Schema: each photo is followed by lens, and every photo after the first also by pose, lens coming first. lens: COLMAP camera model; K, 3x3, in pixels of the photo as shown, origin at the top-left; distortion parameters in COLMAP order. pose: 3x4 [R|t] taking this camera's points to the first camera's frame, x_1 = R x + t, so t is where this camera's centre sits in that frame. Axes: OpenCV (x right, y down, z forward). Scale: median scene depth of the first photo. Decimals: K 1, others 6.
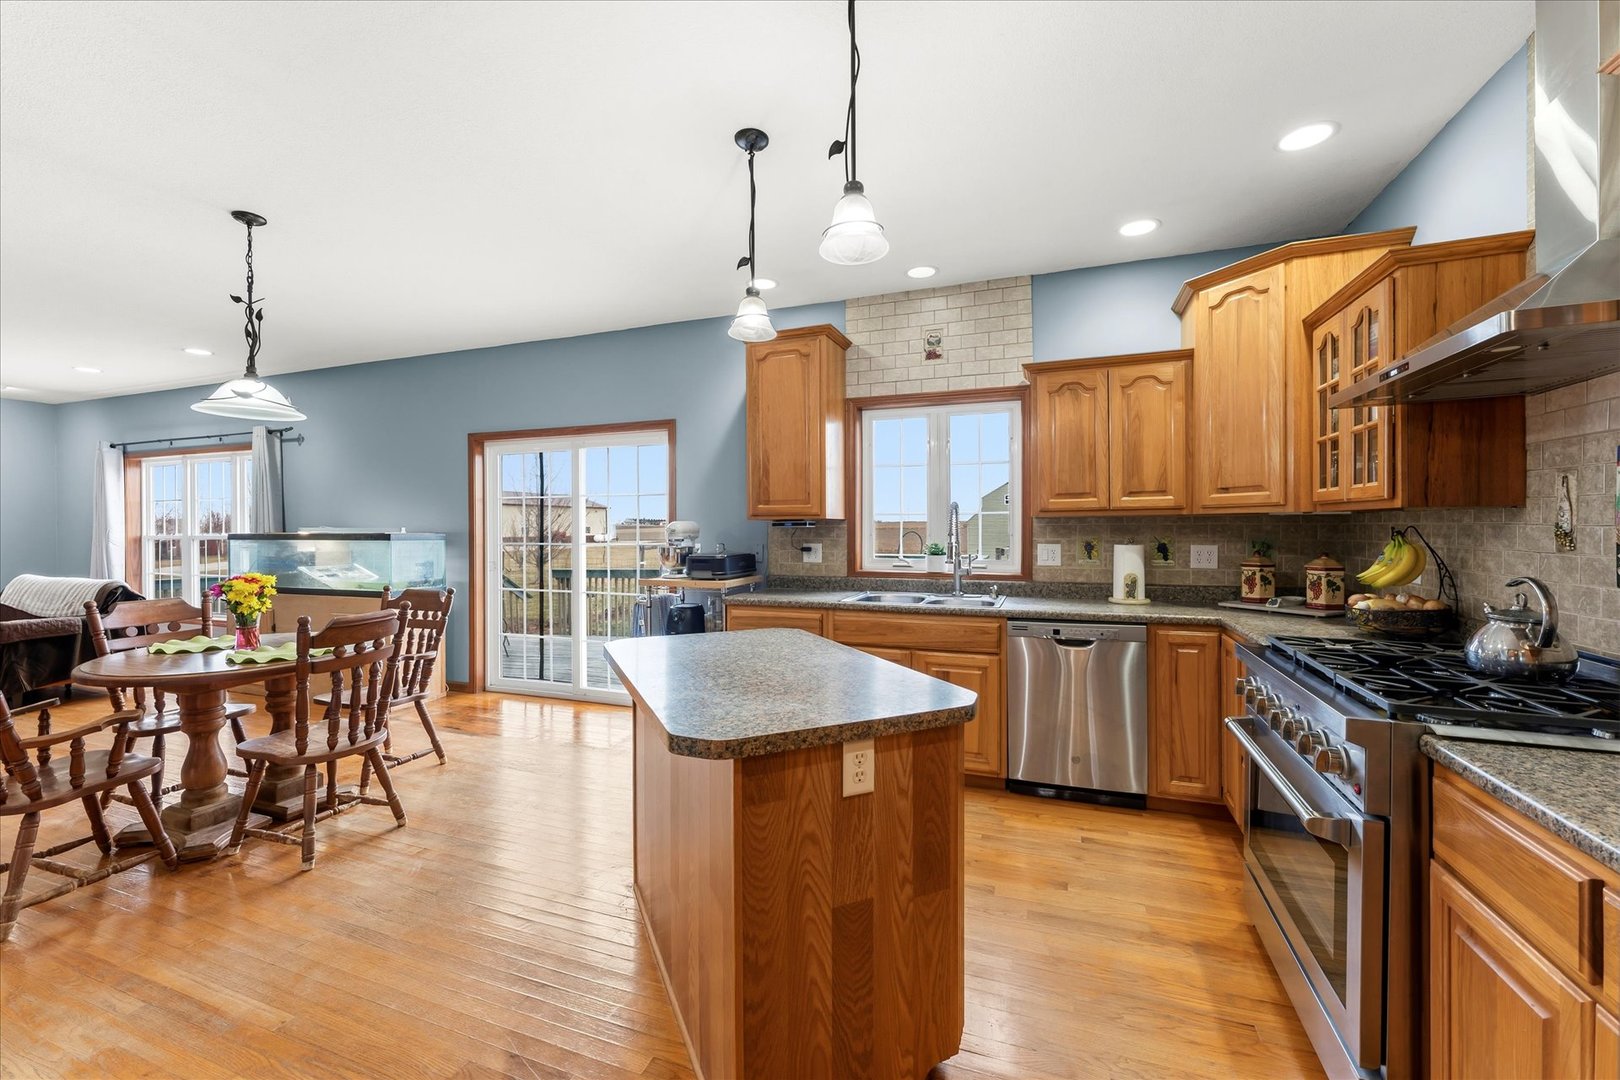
lens RADIAL K [[658.5, 0, 804.0], [0, 658.5, 535.8], [0, 0, 1]] dist [-0.002108, -0.000369]
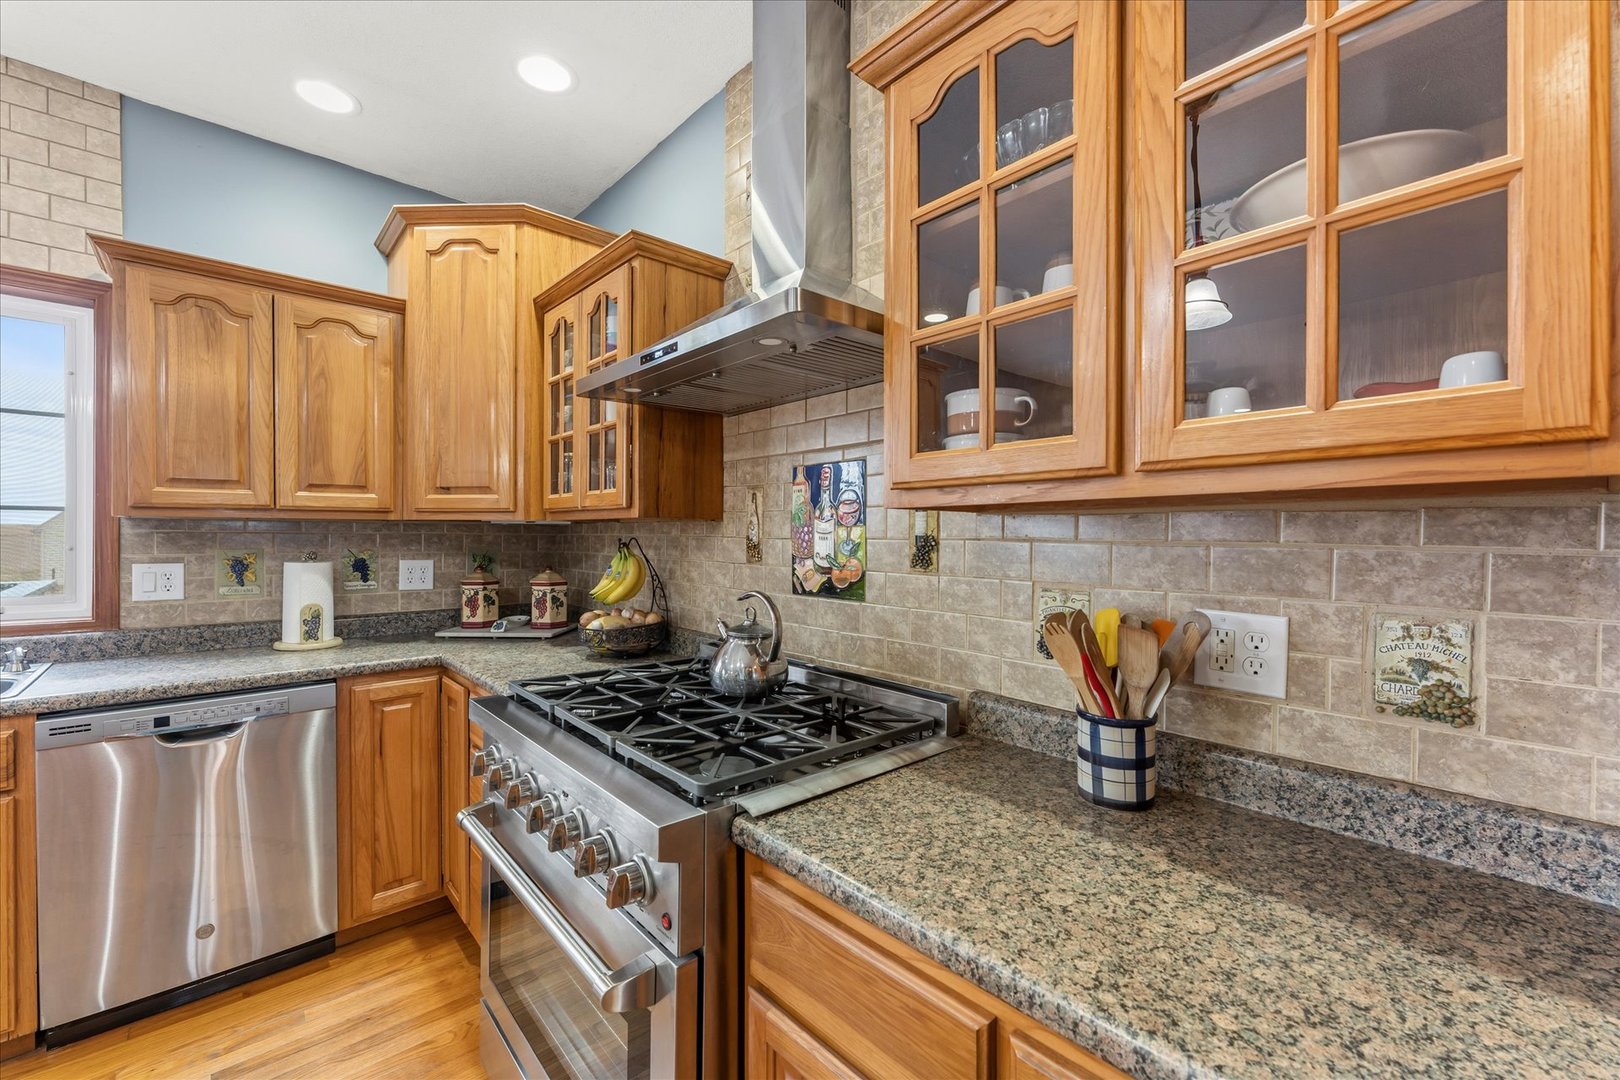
lens RADIAL K [[658.5, 0, 804.0], [0, 658.5, 535.8], [0, 0, 1]] dist [-0.002108, -0.000369]
pose [[0.457627, 0.007880, 0.889109, 0.145732], [0.004060, 0.999932, -0.010952, -0.004893], [-0.889135, 0.008621, 0.457564, 0.275434]]
